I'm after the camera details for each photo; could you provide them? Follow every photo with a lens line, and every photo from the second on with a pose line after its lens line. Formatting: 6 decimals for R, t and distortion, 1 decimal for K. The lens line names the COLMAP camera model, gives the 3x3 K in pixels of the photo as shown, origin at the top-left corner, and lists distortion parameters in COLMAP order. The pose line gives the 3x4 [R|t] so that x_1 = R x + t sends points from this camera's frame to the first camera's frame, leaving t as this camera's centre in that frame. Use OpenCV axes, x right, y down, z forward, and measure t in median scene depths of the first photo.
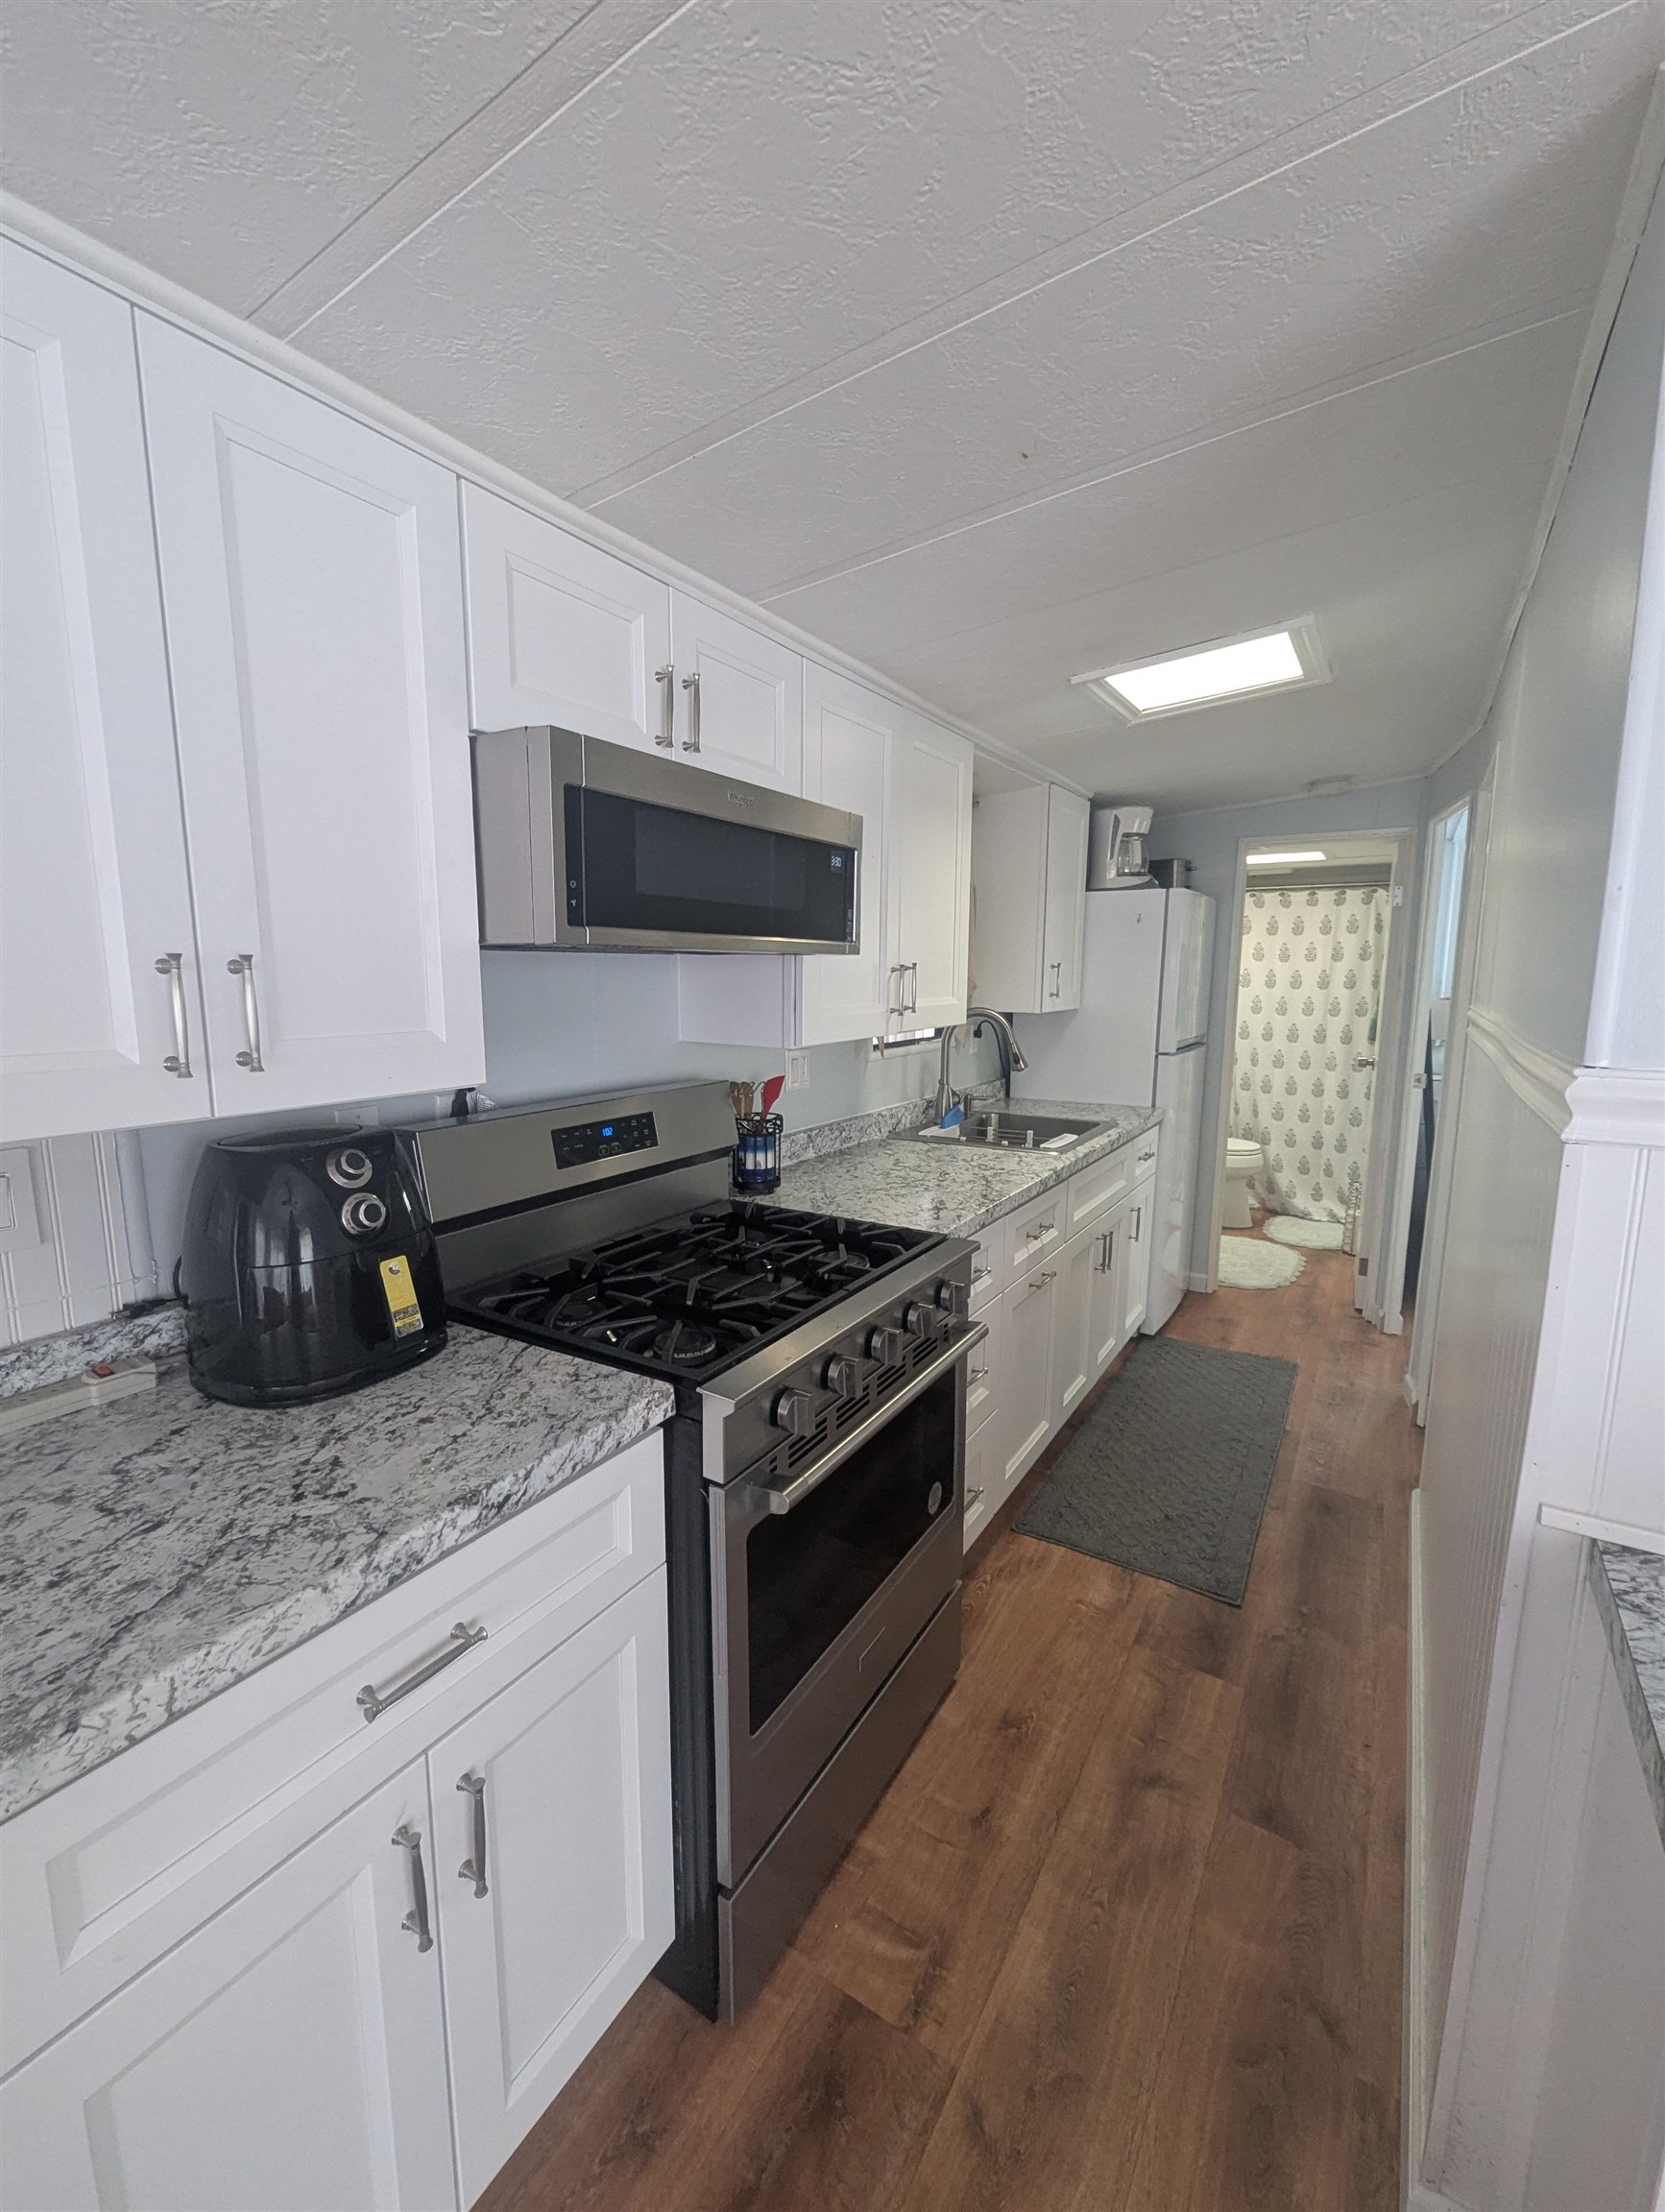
lens RADIAL K [[913.7, 0, 825.2], [0, 913.7, 1109.6], [0, 0, 1]] dist [0.000538, -0.000017]
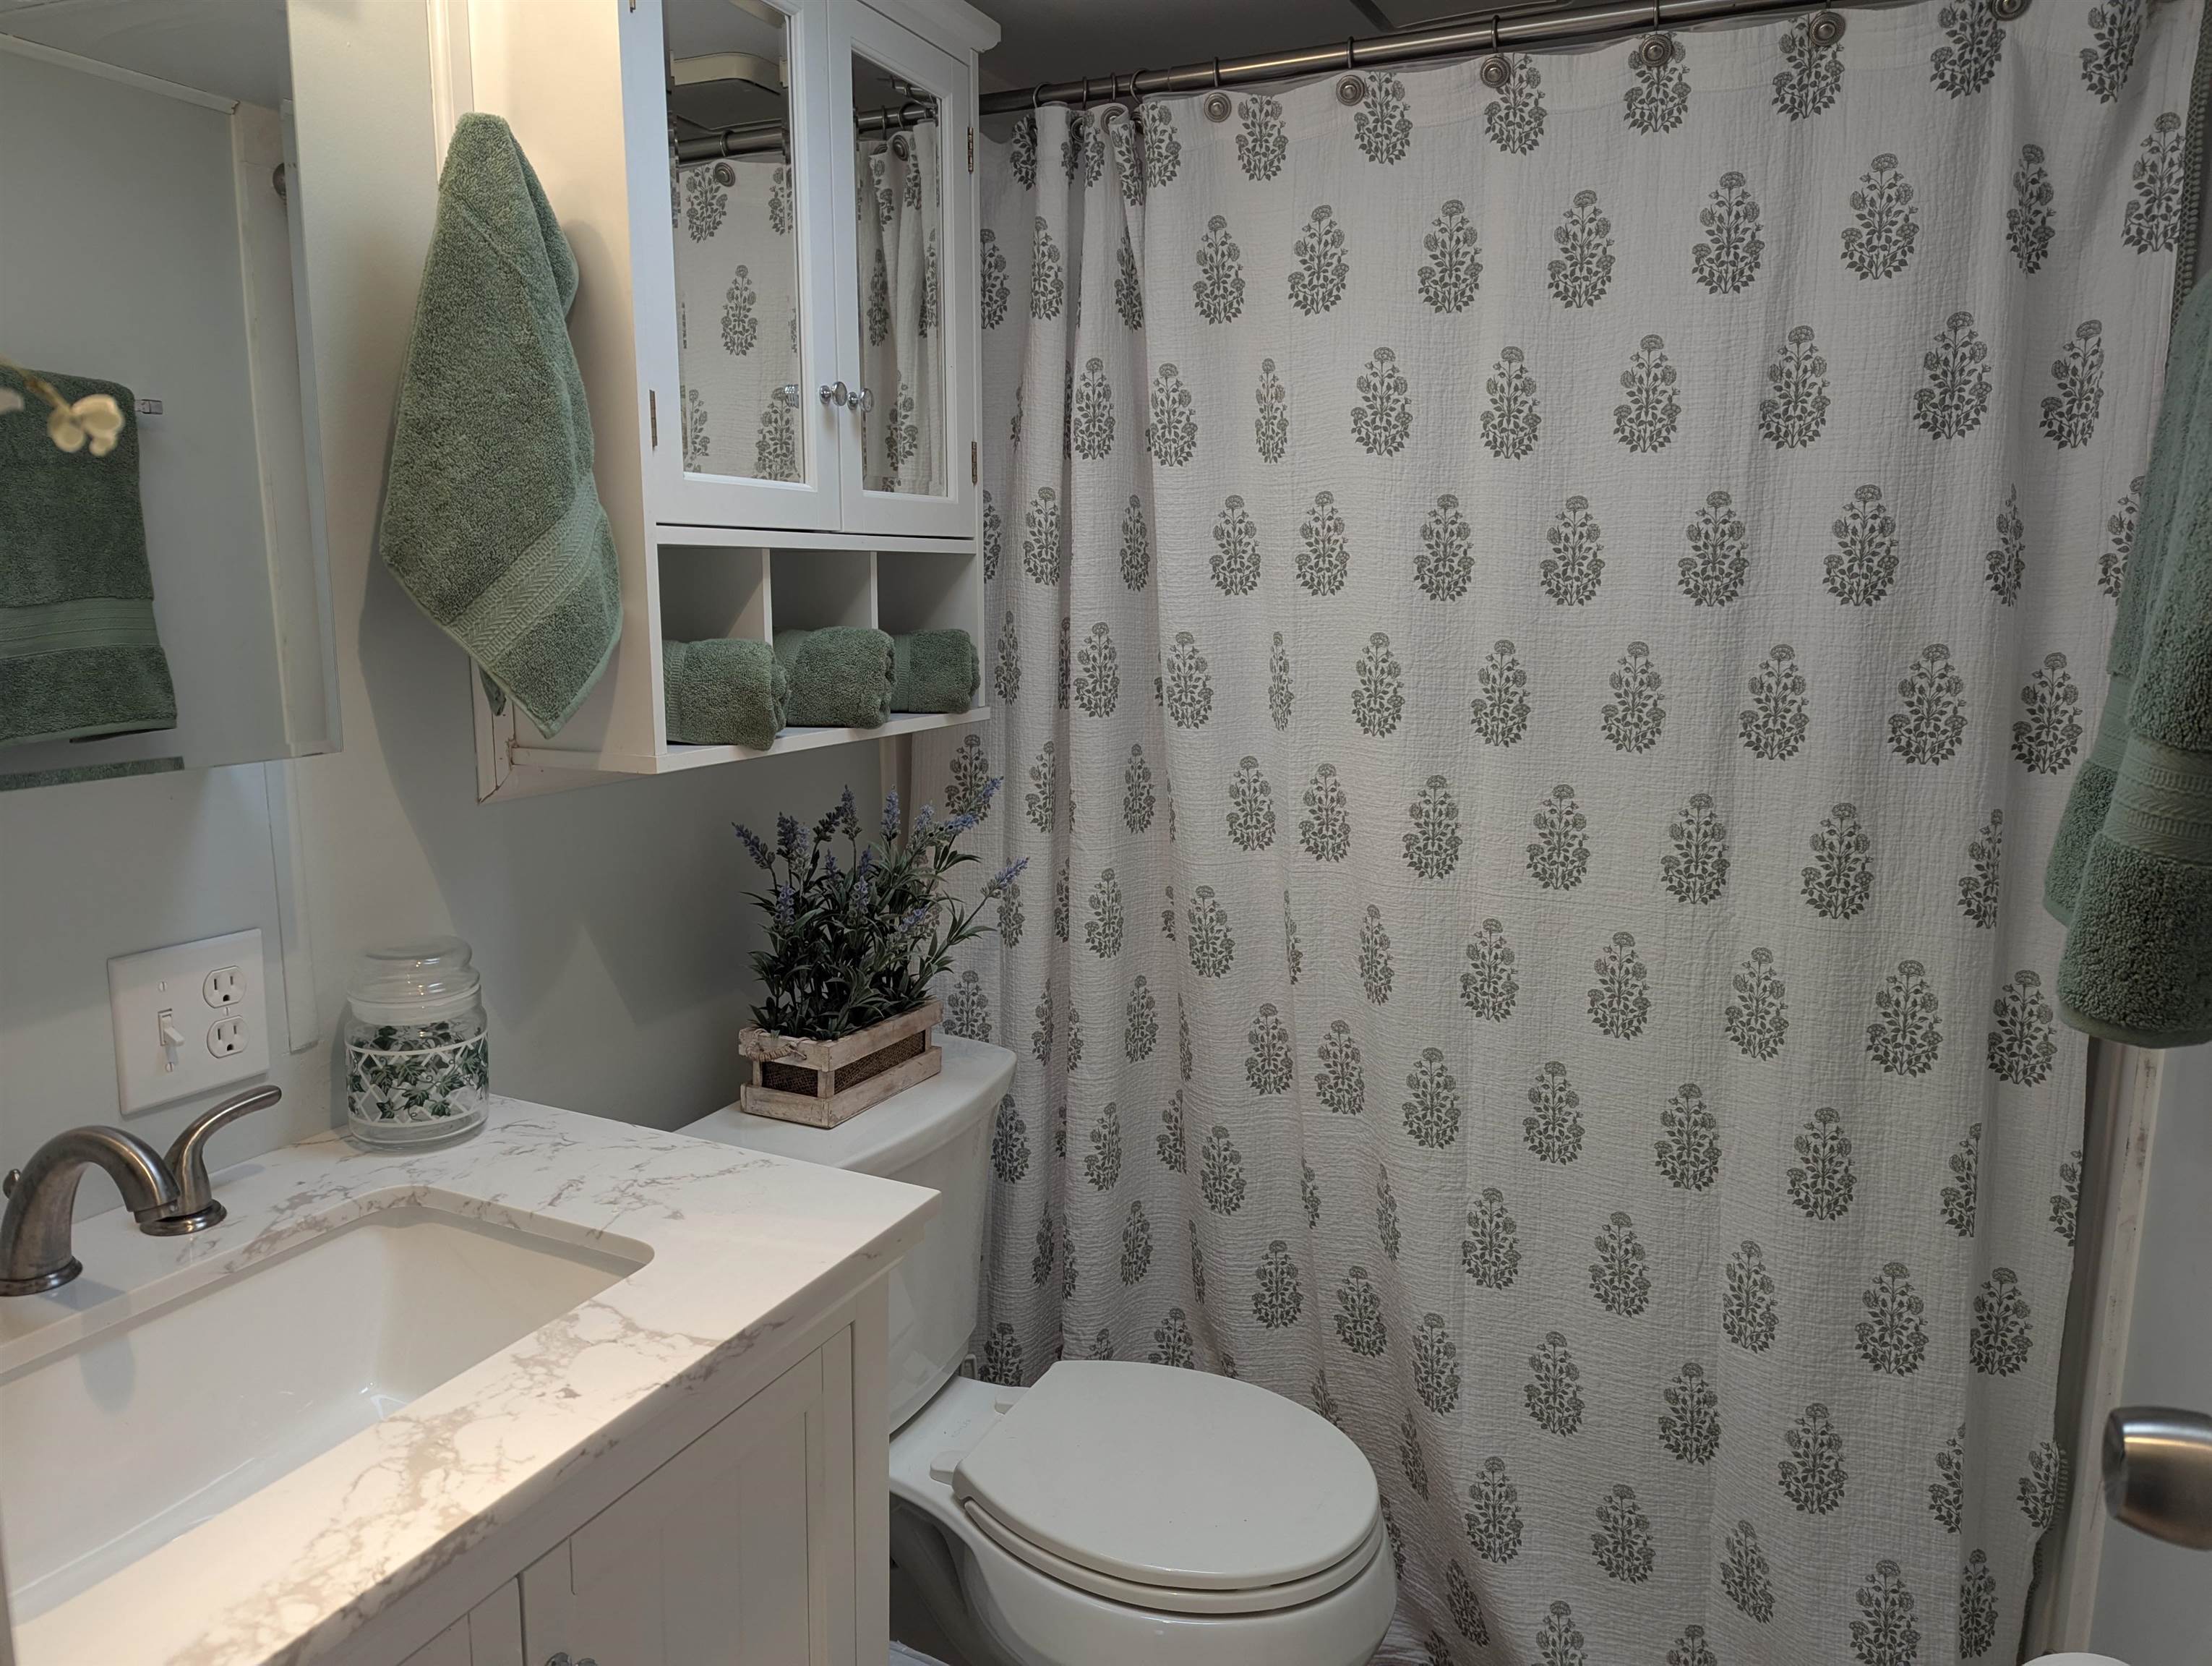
lens RADIAL K [[1503.2, 0, 1106.0], [0, 1503.2, 833.0], [0, 0, 1]] dist [0.043979, -0.003751]
pose [[0.991485, -0.014998, 0.129352, 0.694420], [0.012548, 0.999726, 0.019737, -0.168324], [-0.129613, -0.017946, 0.991402, 1.289390]]
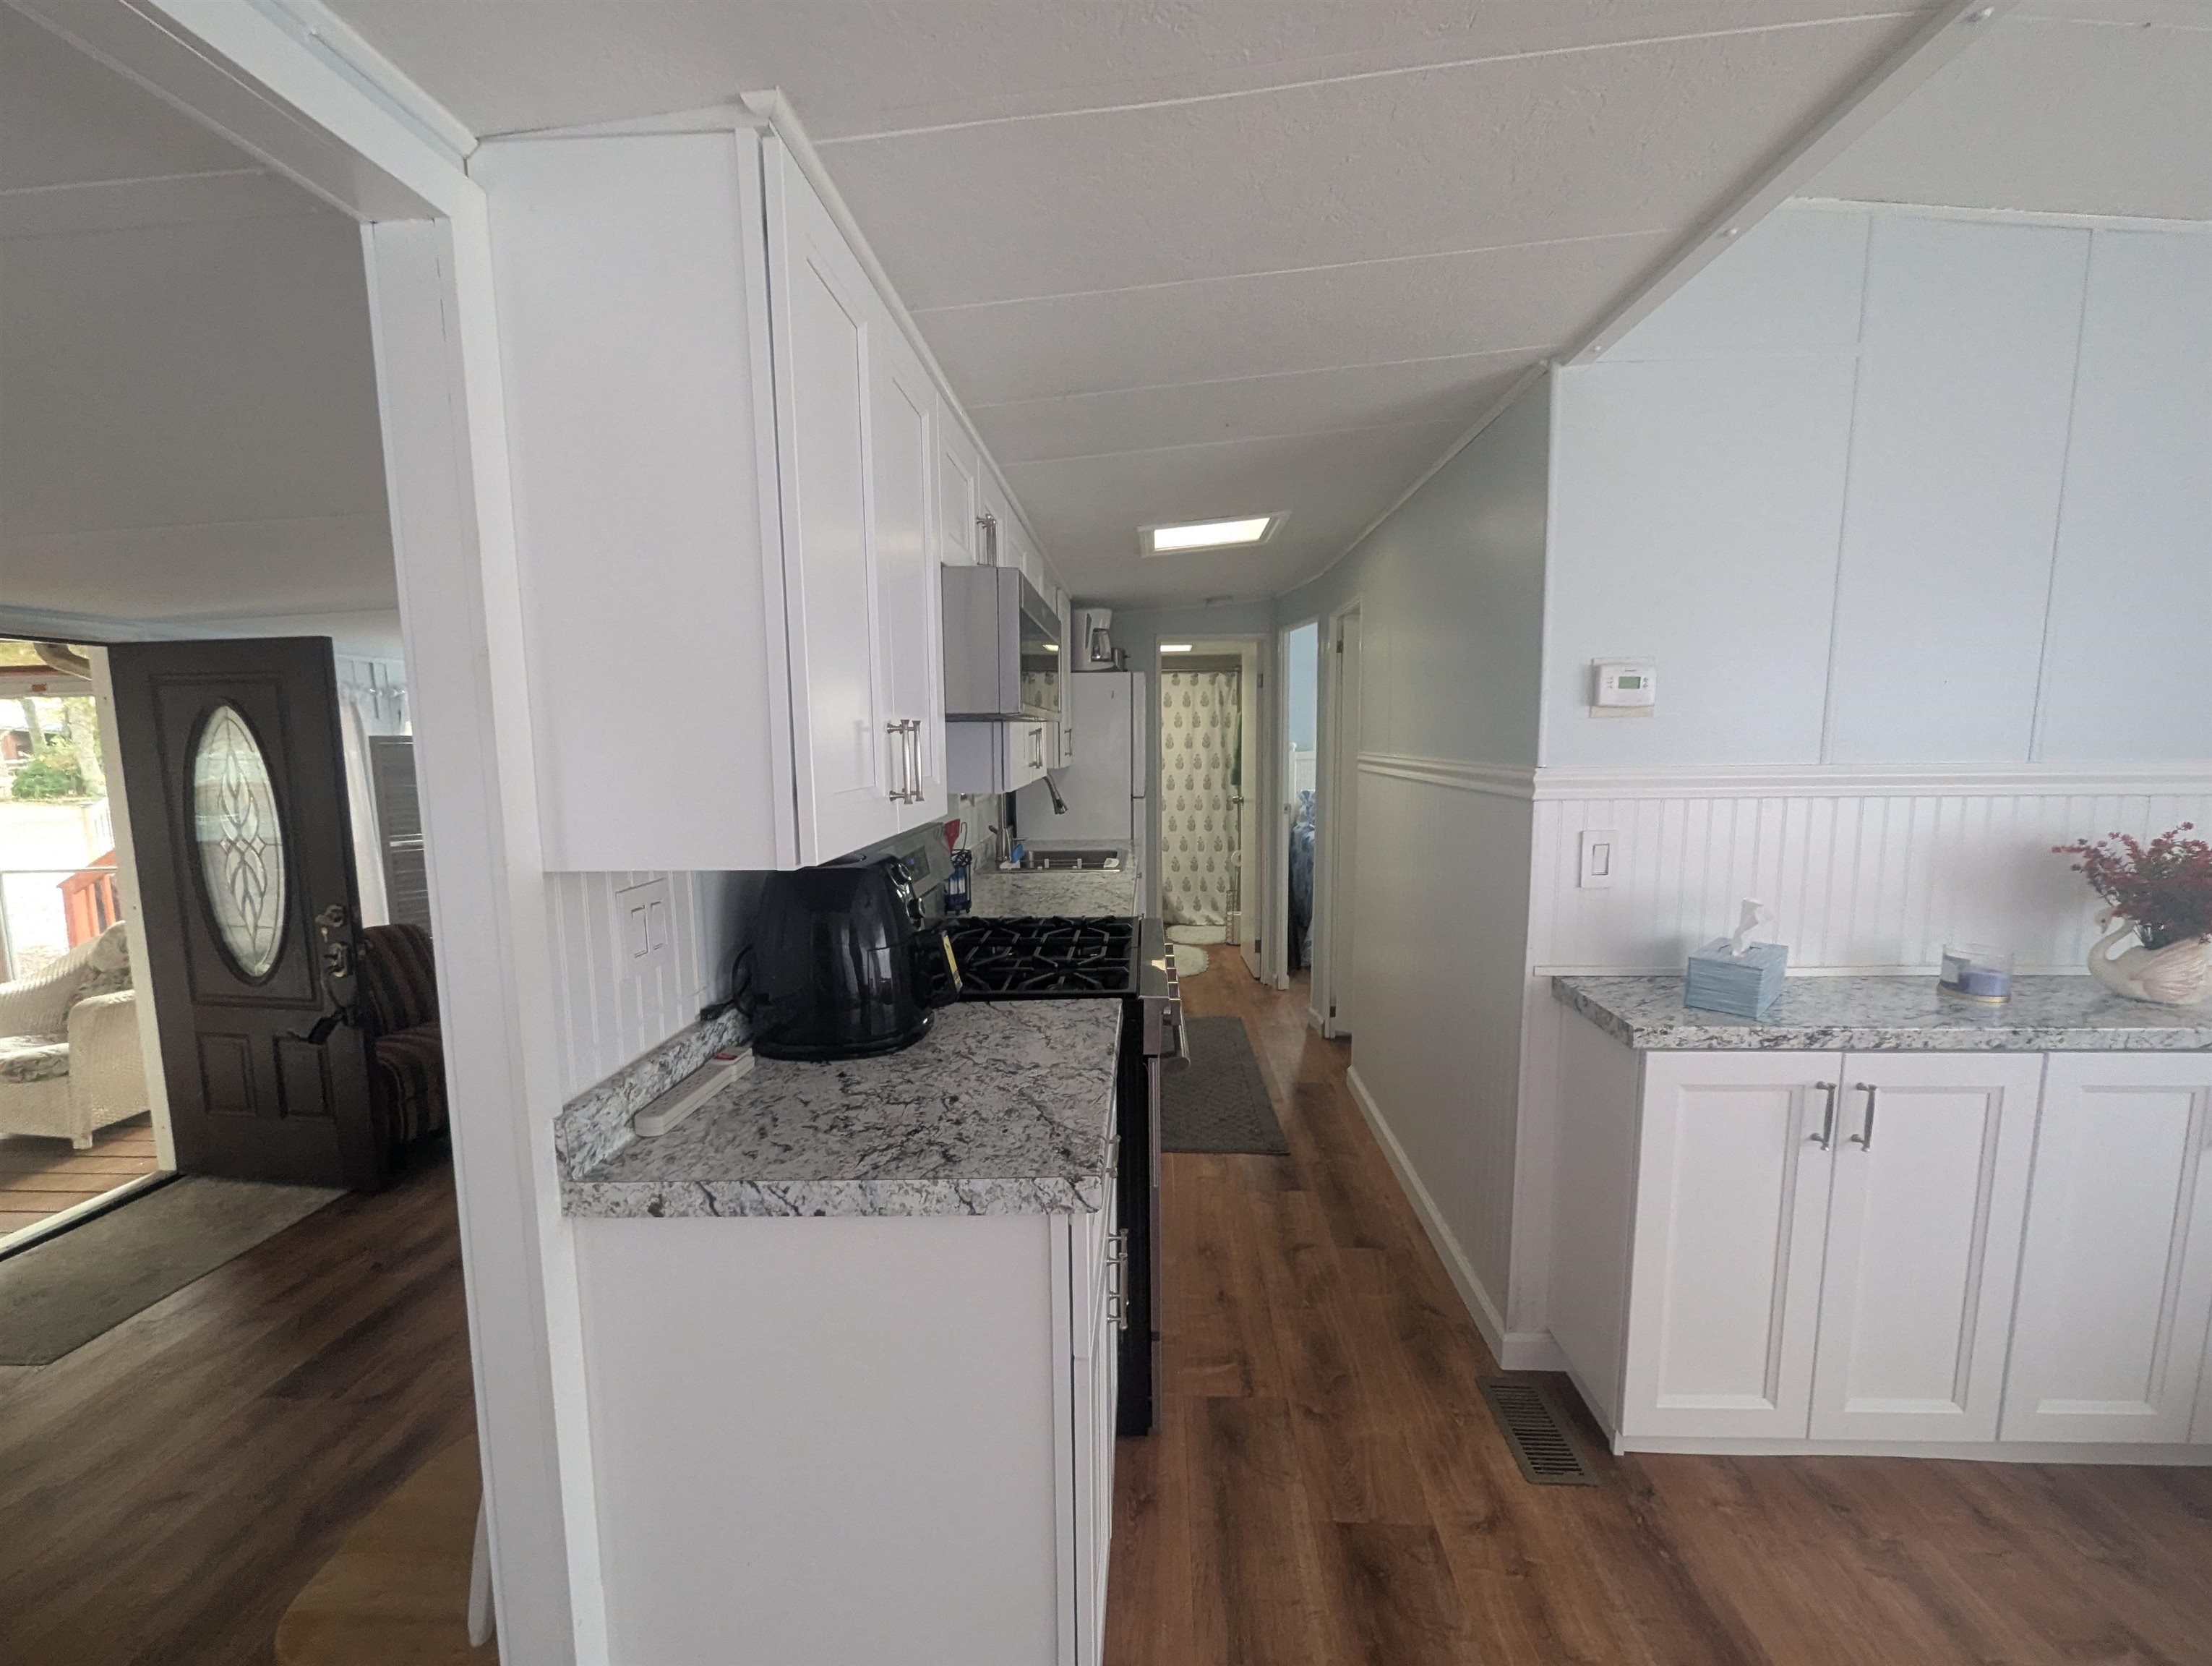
lens RADIAL K [[913.8, 0, 1112.3], [0, 913.8, 842.6], [0, 0, 1]] dist [0.000538, -0.000017]
pose [[0.867355, -0.067540, 0.493086, -0.365949], [0.086569, 0.996120, -0.015836, 0.024740], [-0.490103, 0.056422, 0.869836, -0.137883]]
